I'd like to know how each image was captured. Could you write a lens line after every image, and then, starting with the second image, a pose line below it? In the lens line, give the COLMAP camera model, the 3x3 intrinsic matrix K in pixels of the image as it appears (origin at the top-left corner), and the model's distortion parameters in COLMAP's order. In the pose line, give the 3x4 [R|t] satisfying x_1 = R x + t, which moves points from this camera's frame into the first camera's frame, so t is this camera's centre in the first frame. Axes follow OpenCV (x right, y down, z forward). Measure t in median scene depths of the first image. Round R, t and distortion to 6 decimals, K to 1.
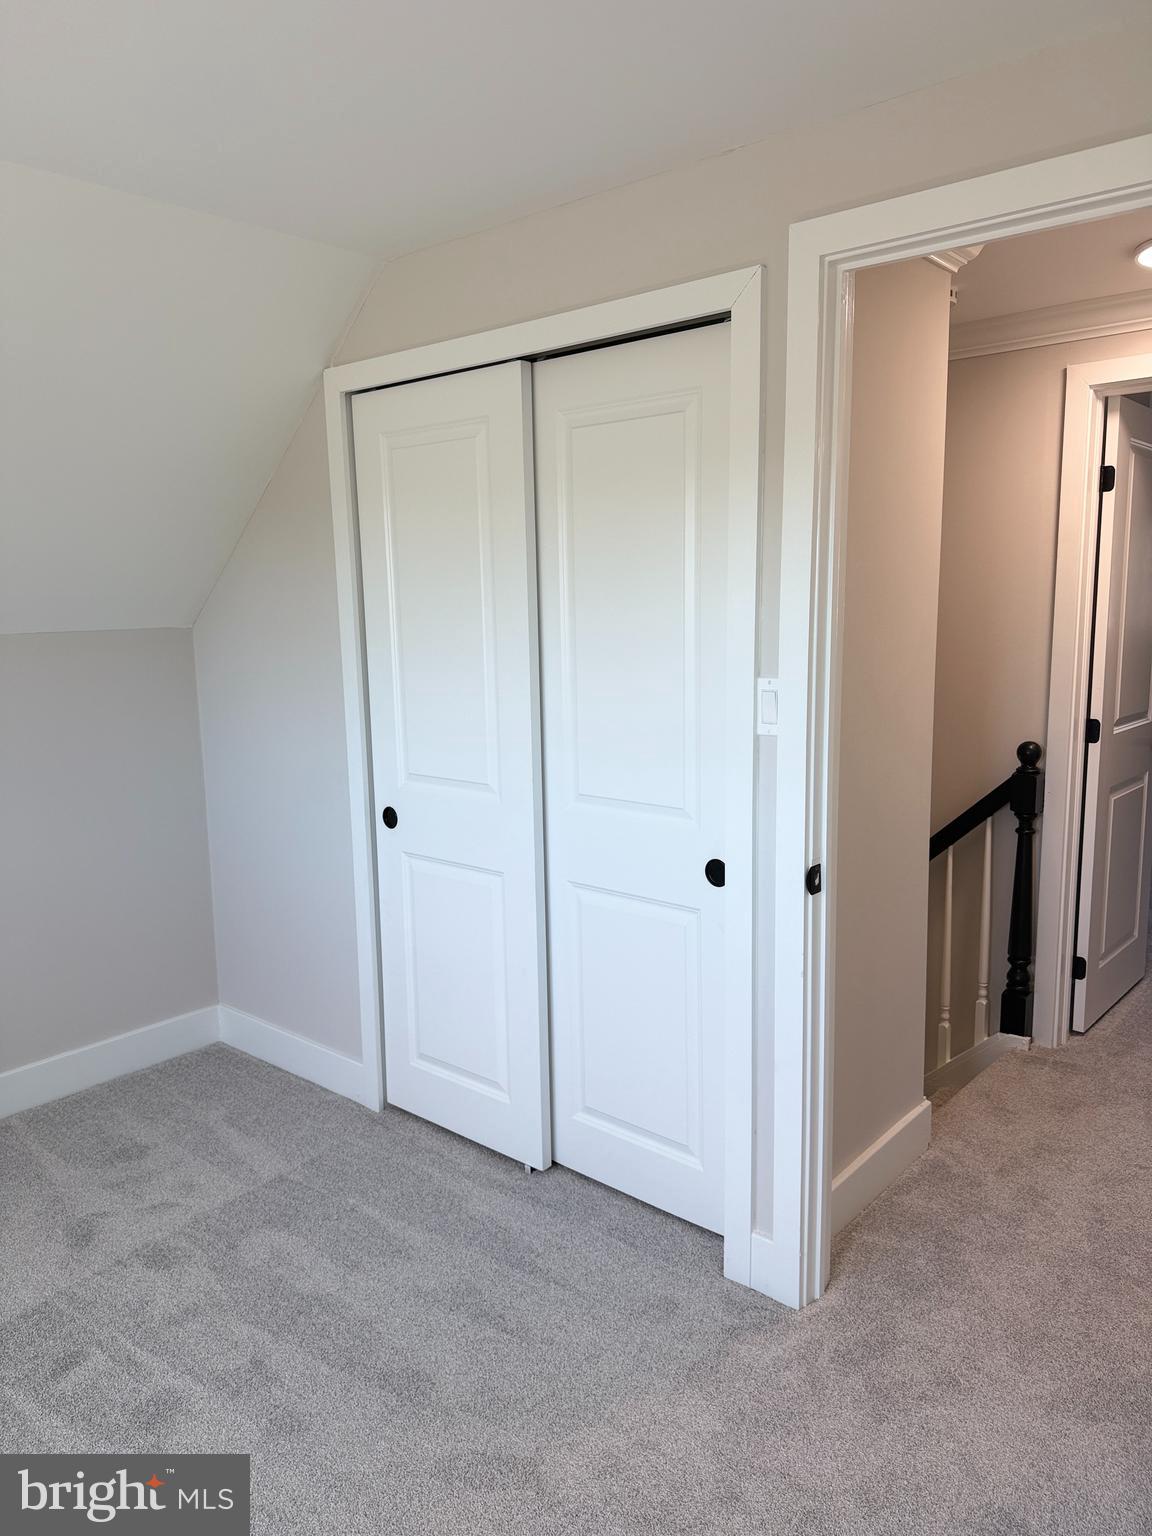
lens RADIAL K [[1070.2, 0, 575.0], [0, 1070.2, 762.6], [0, 0, 1]] dist [0.106927, -0.178647]
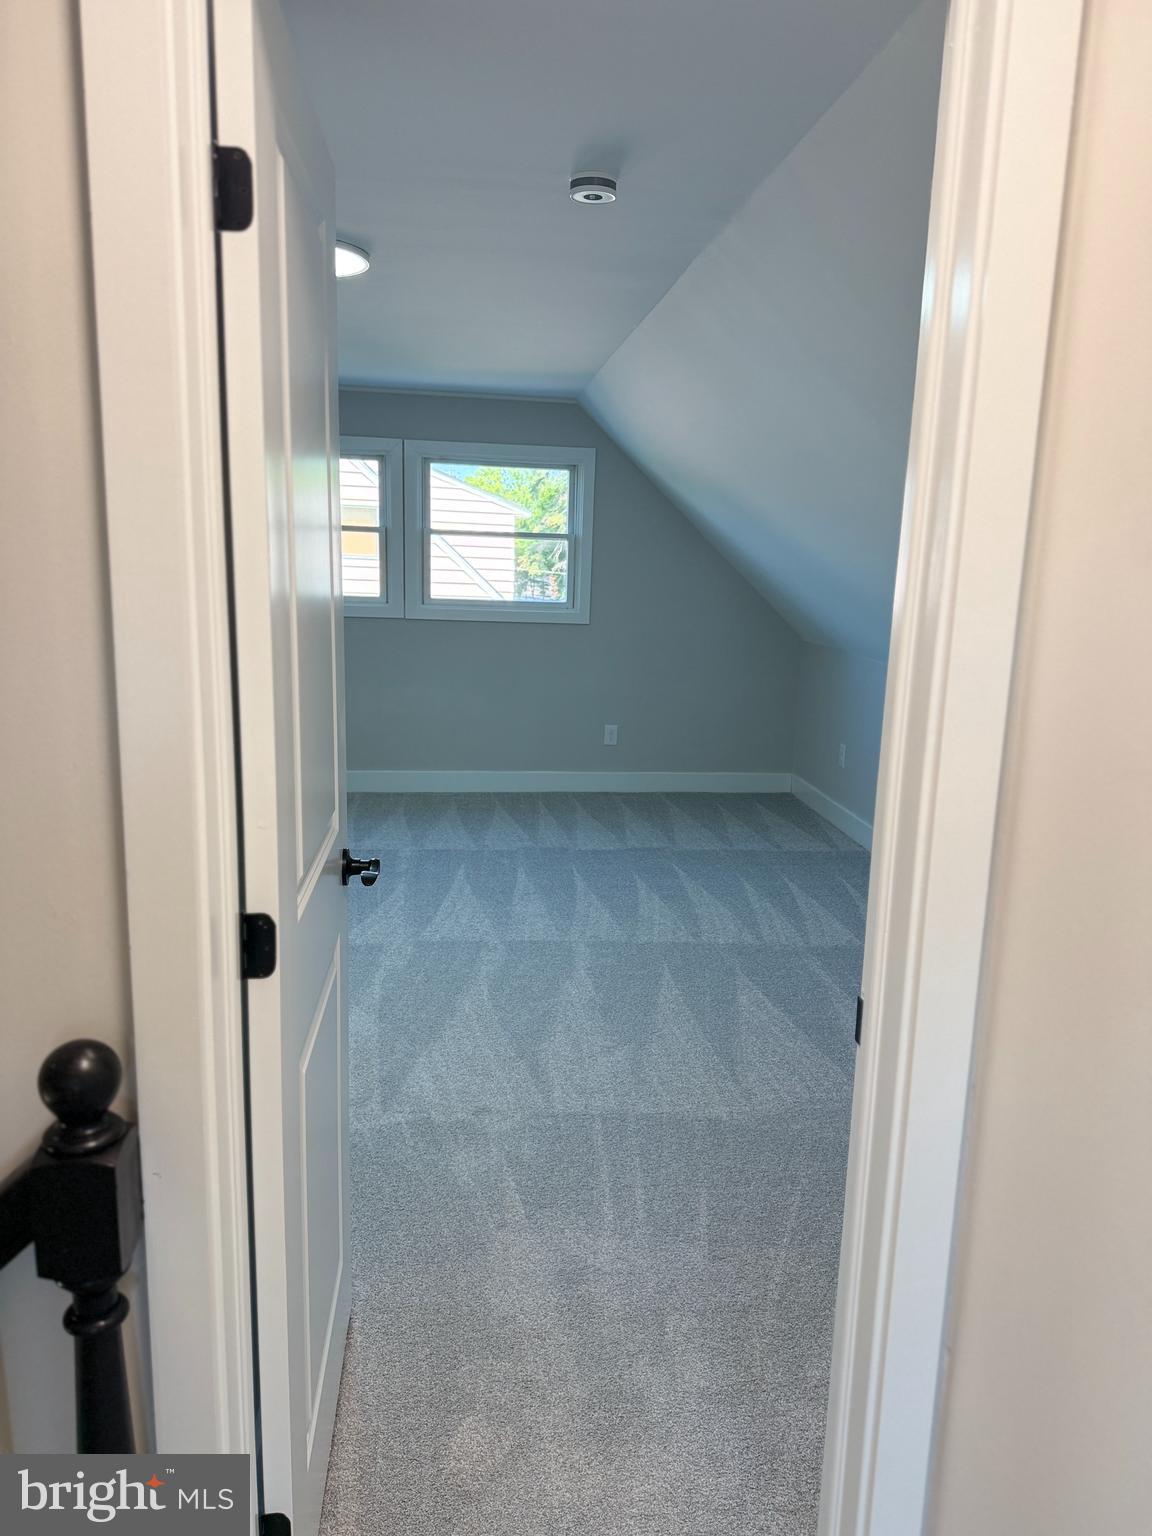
lens RADIAL K [[1070.2, 0, 575.0], [0, 1070.2, 762.6], [0, 0, 1]] dist [0.106927, -0.178647]
pose [[0.668369, -0.101934, 0.736812, 0.298318], [0.073302, 0.994770, 0.071129, -0.104809], [-0.740209, 0.006470, 0.672346, 0.697001]]
